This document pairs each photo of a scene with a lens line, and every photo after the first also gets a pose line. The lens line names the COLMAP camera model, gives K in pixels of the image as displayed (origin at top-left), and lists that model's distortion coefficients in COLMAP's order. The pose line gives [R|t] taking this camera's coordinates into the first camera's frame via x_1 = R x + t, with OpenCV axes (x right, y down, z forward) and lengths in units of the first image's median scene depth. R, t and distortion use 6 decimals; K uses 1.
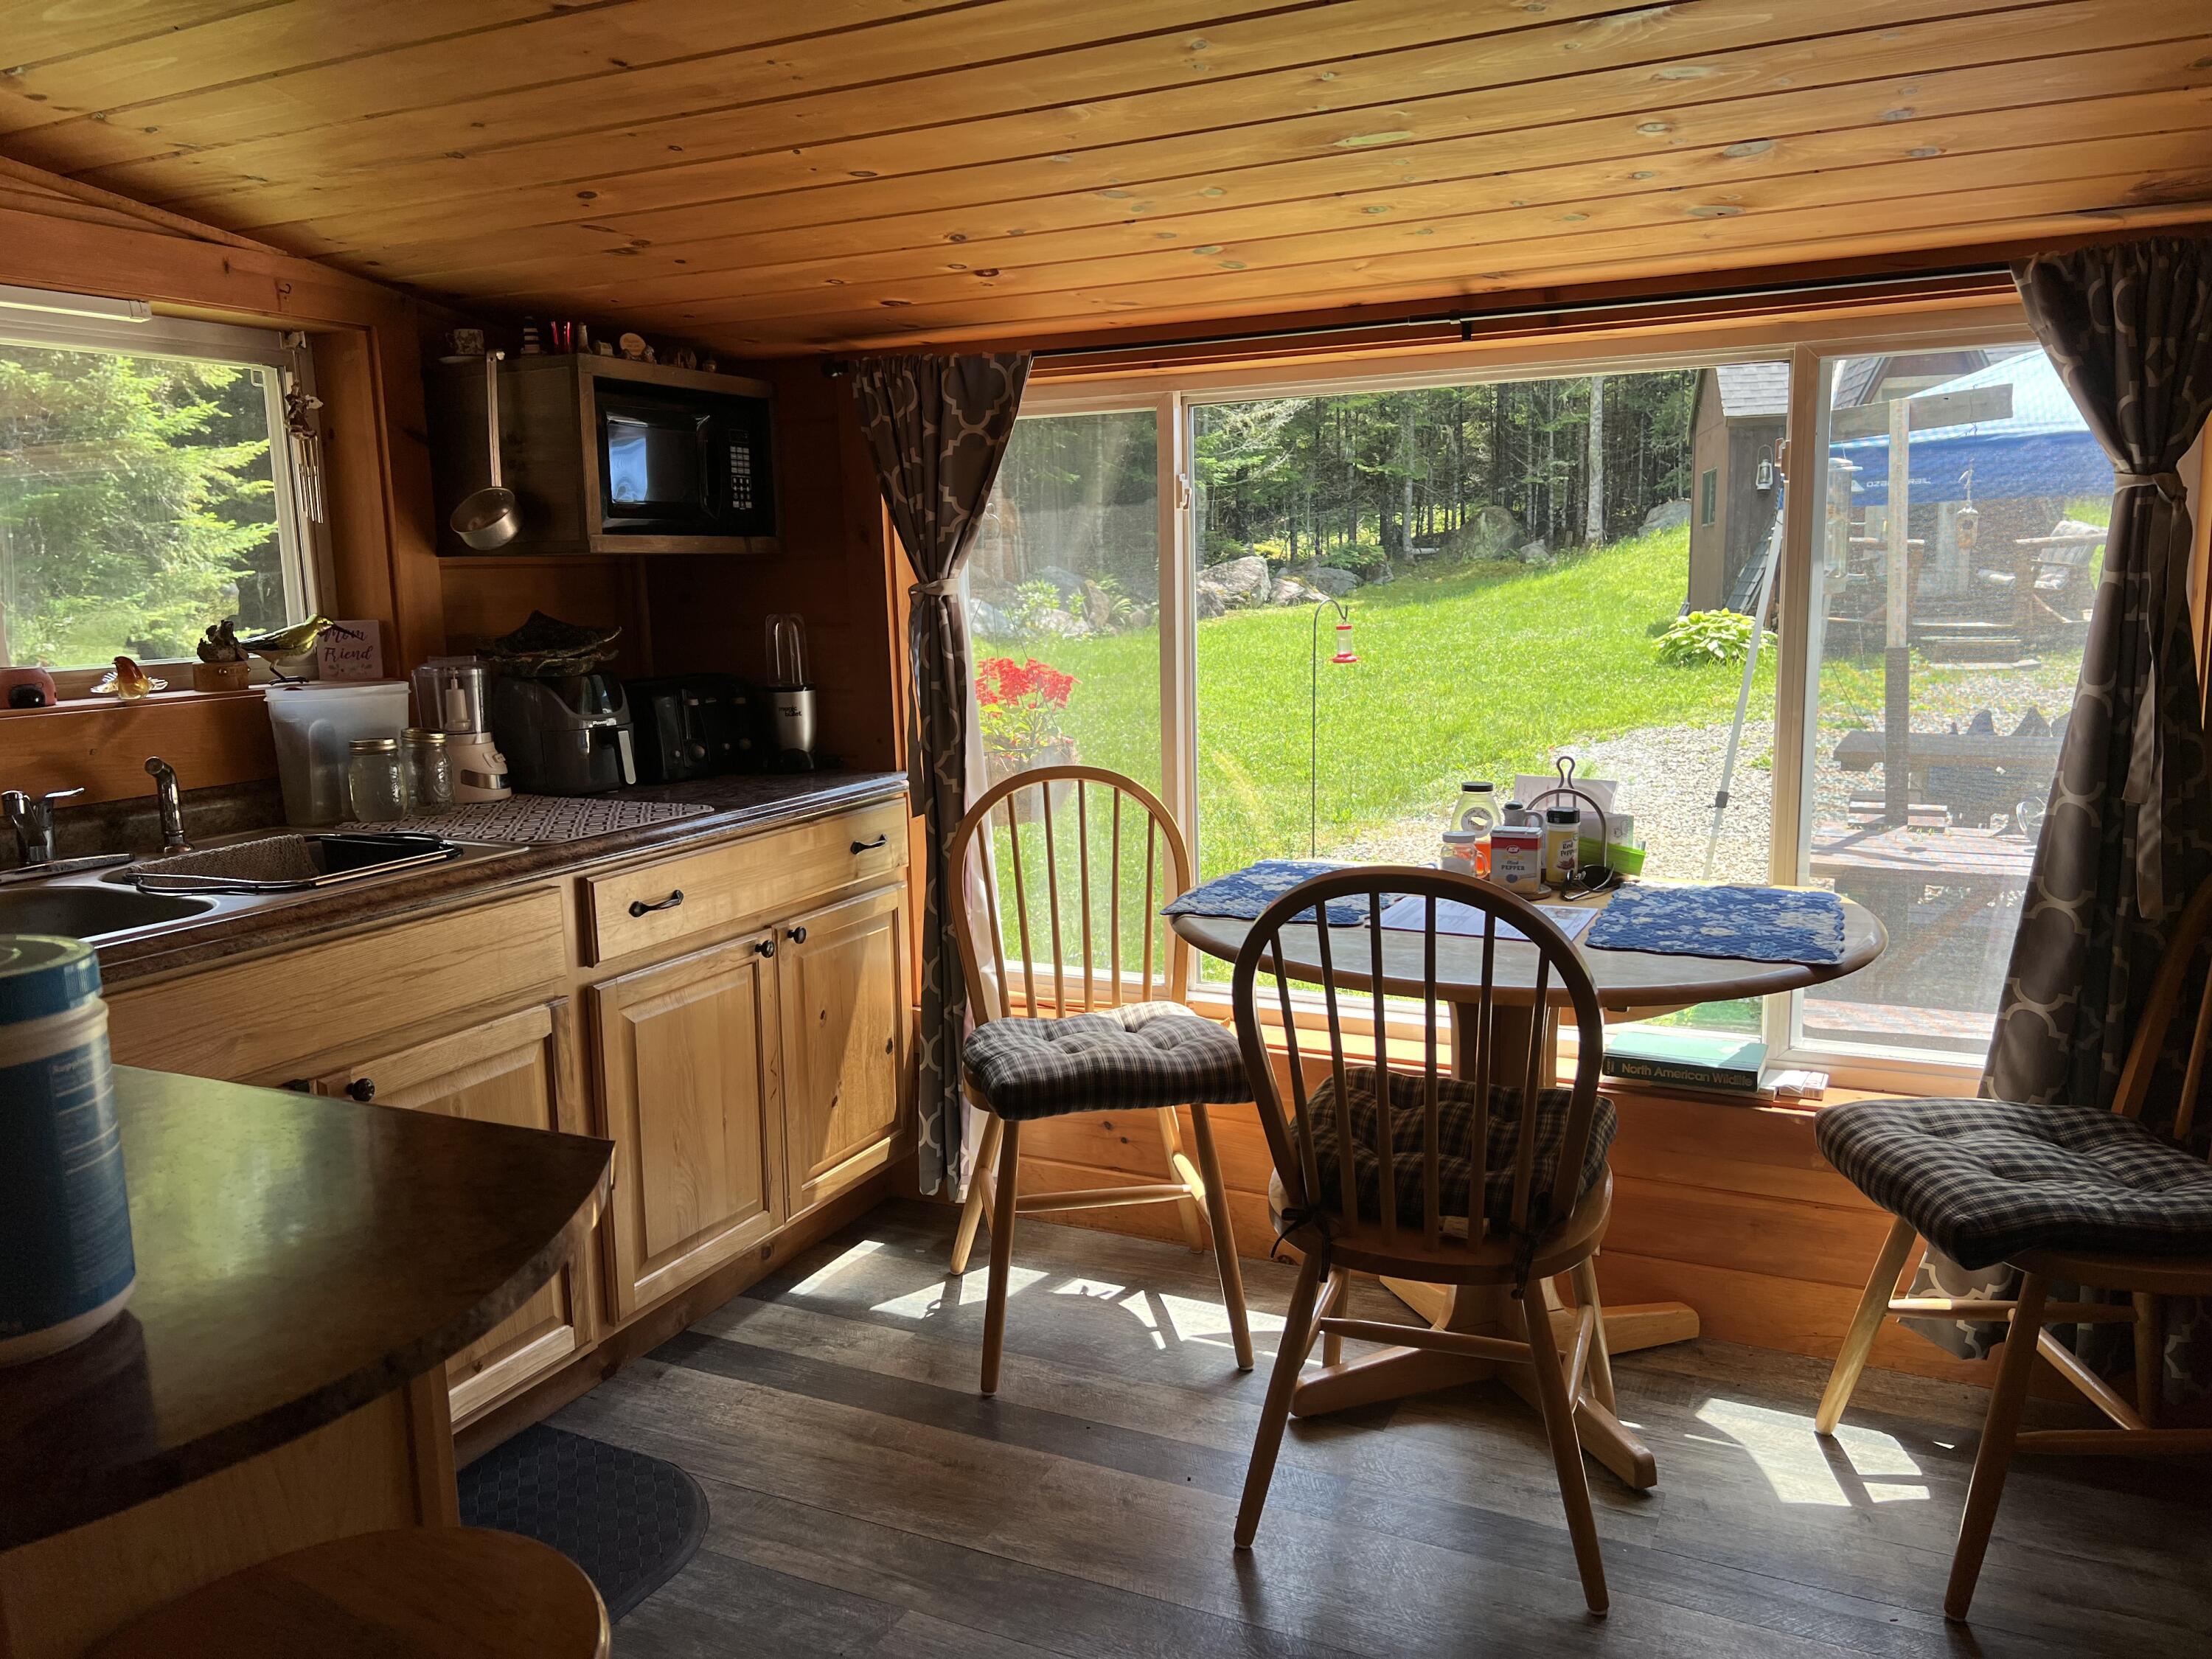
lens RADIAL K [[1652.0, 0, 1104.4], [0, 1652.0, 845.8], [0, 0, 1]] dist [0.025474, -0.003119]
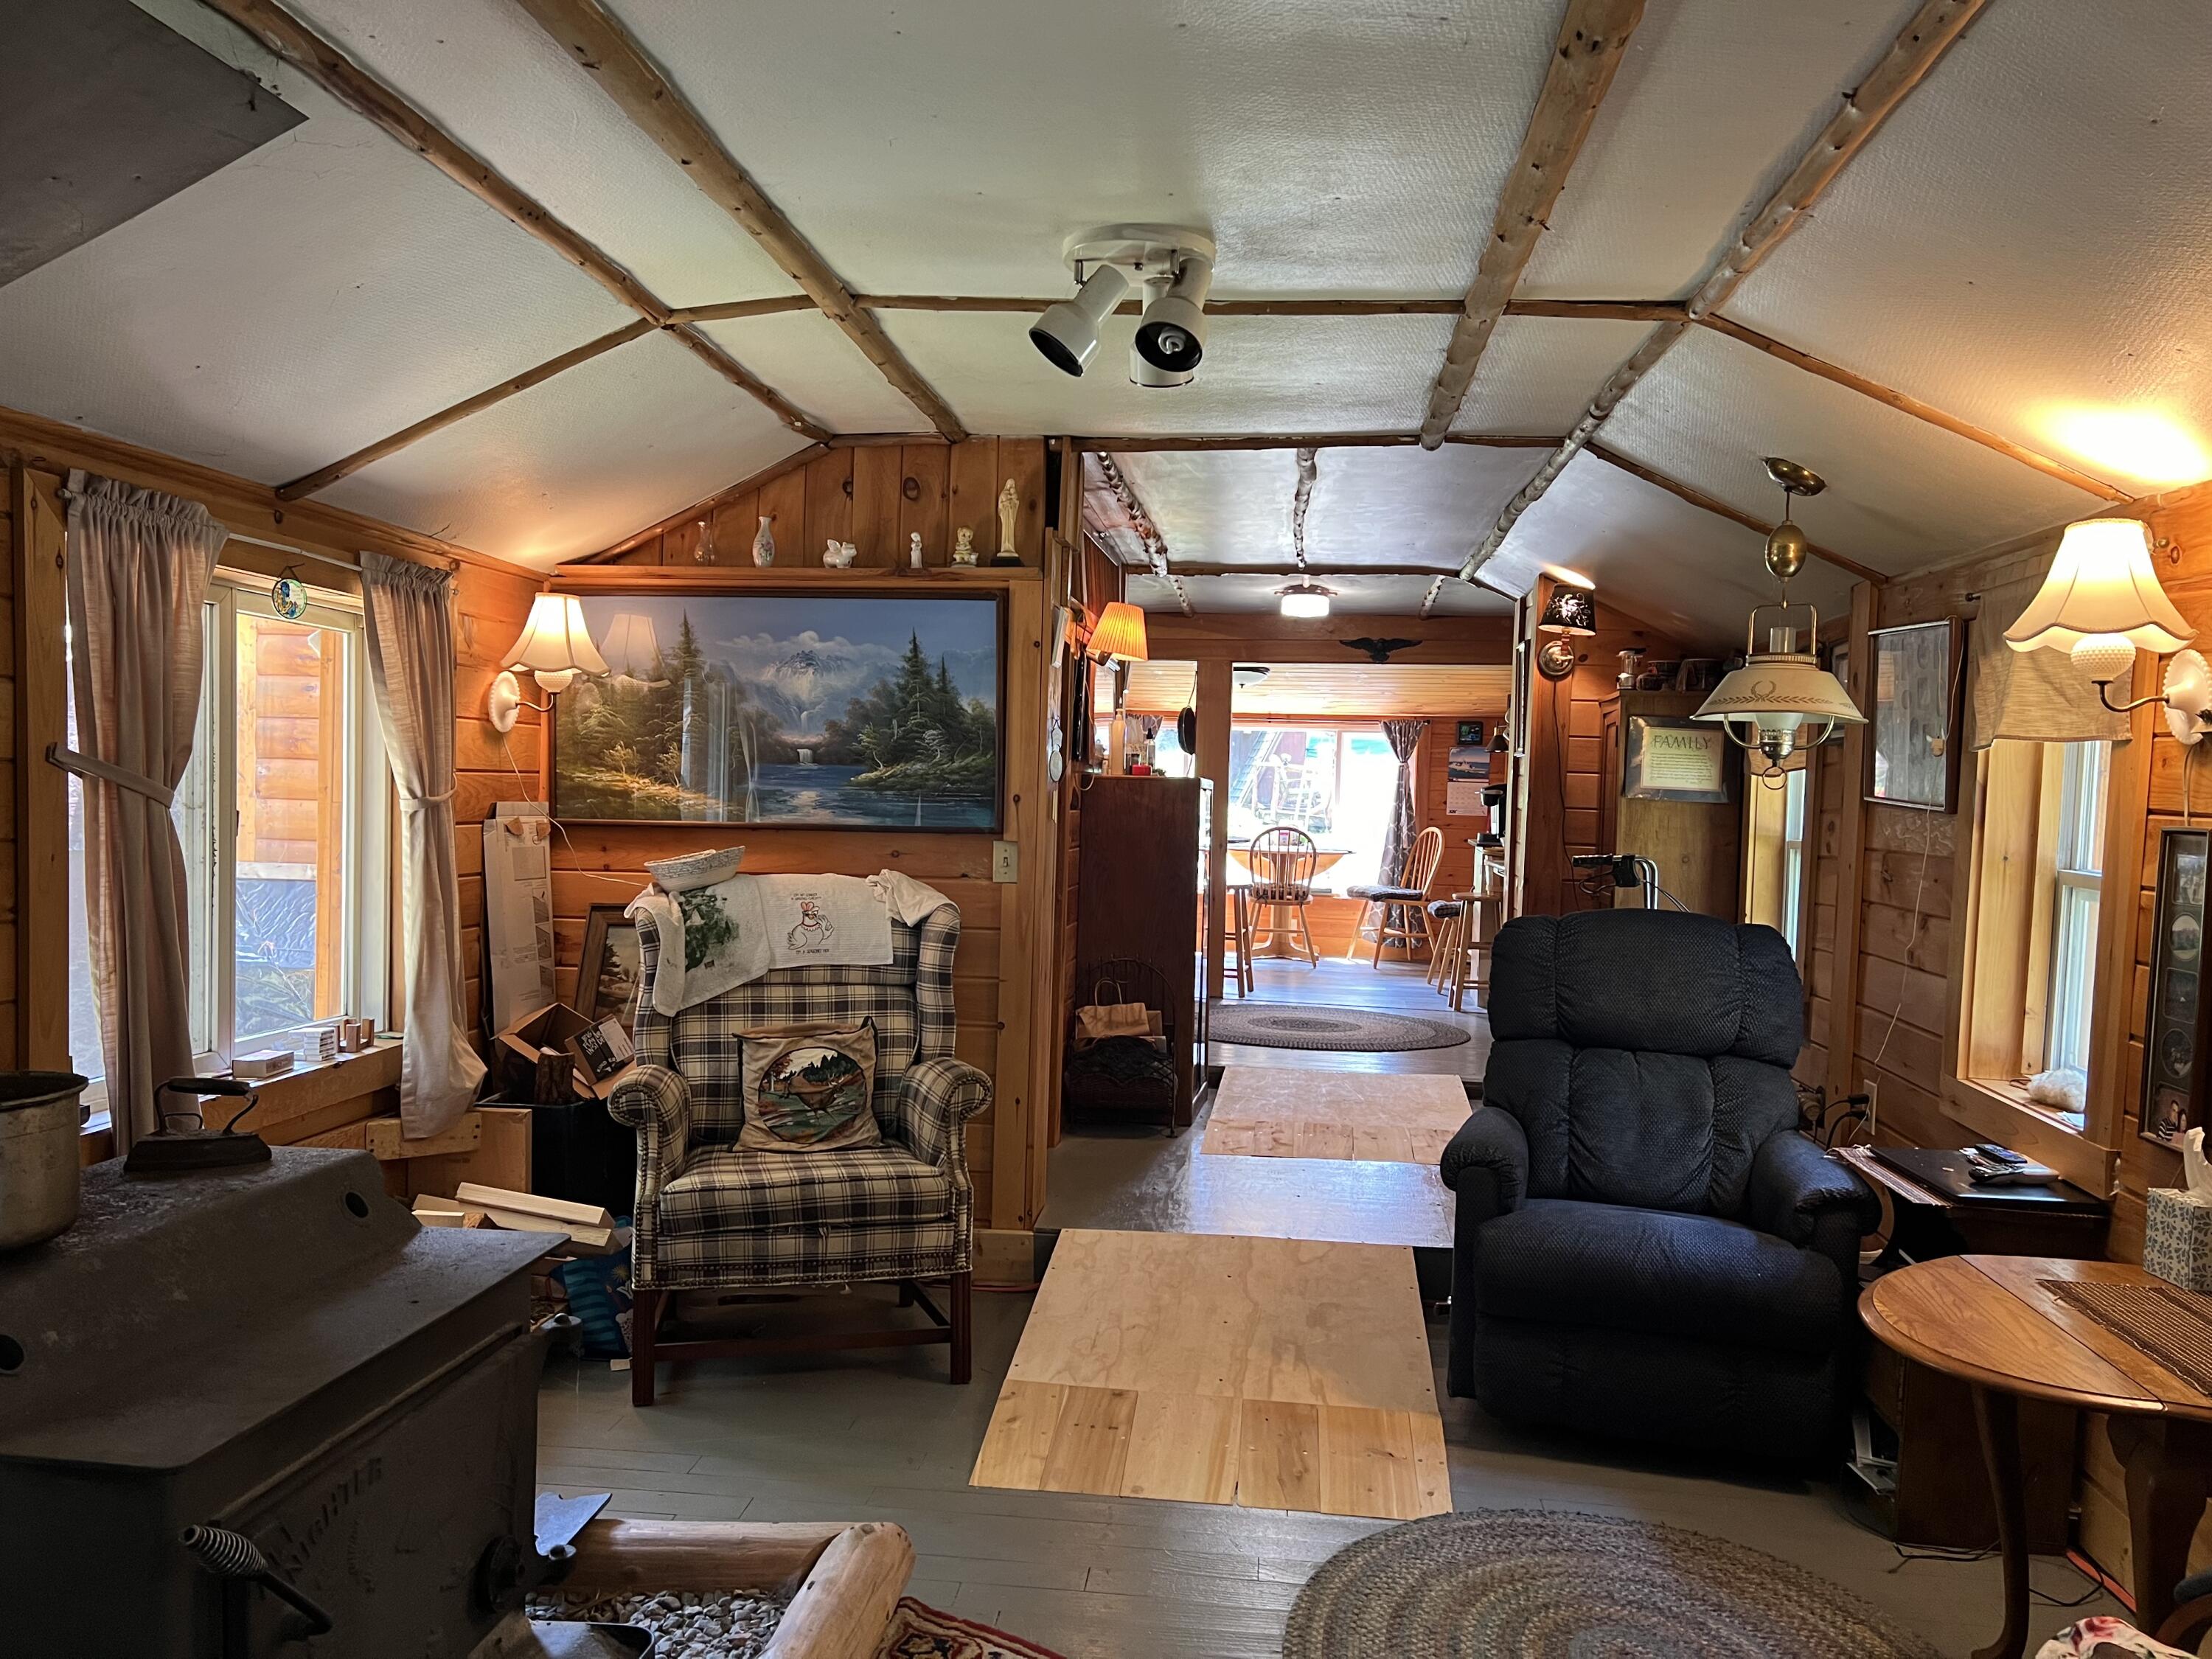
lens RADIAL K [[1640.9, 0, 1111.6], [0, 1640.9, 835.3], [0, 0, 1]] dist [0.078452, -0.111362]
pose [[0.945311, 0.043556, 0.323250, -1.460465], [-0.003698, 0.992411, -0.122908, 0.493863], [-0.326151, 0.114991, 0.938298, -2.708666]]
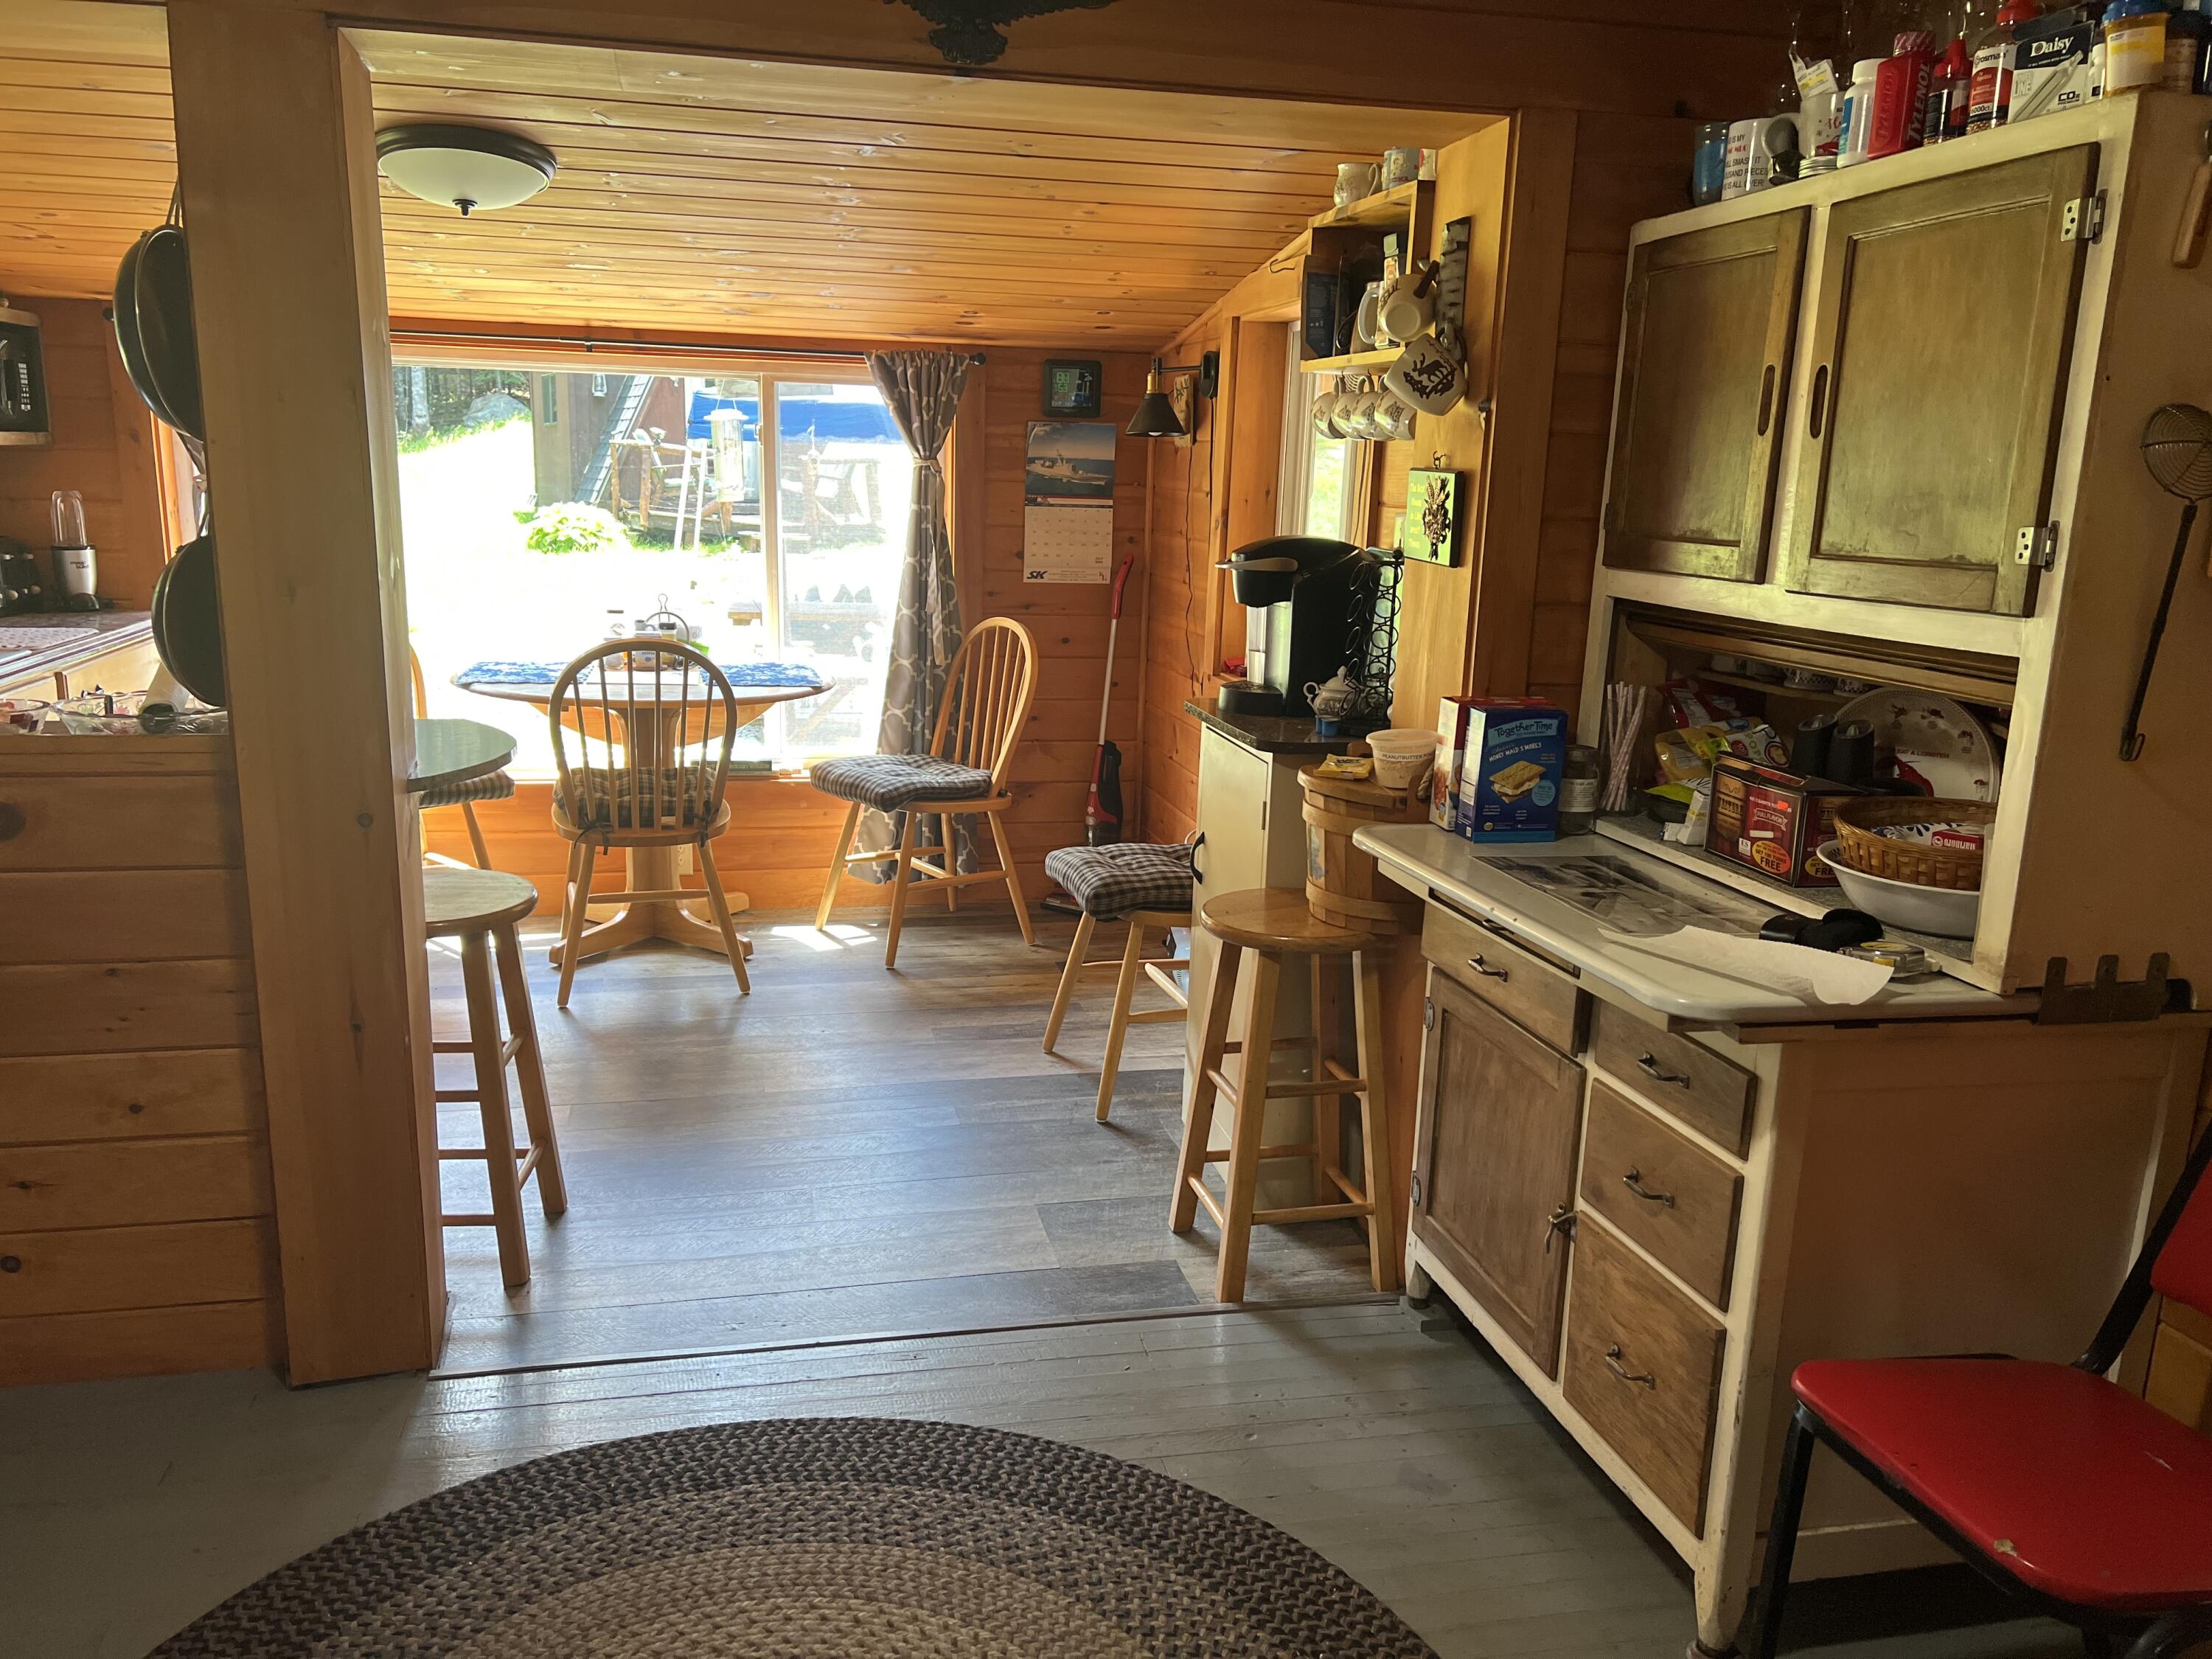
lens RADIAL K [[1643.0, 0, 1098.8], [0, 1643.0, 841.6], [0, 0, 1]] dist [0.059869, -0.079476]
pose [[0.774840, -0.093696, 0.625175, -0.462210], [0.053675, 0.995135, 0.082618, 0.084454], [-0.629874, -0.030459, 0.776100, -0.645160]]
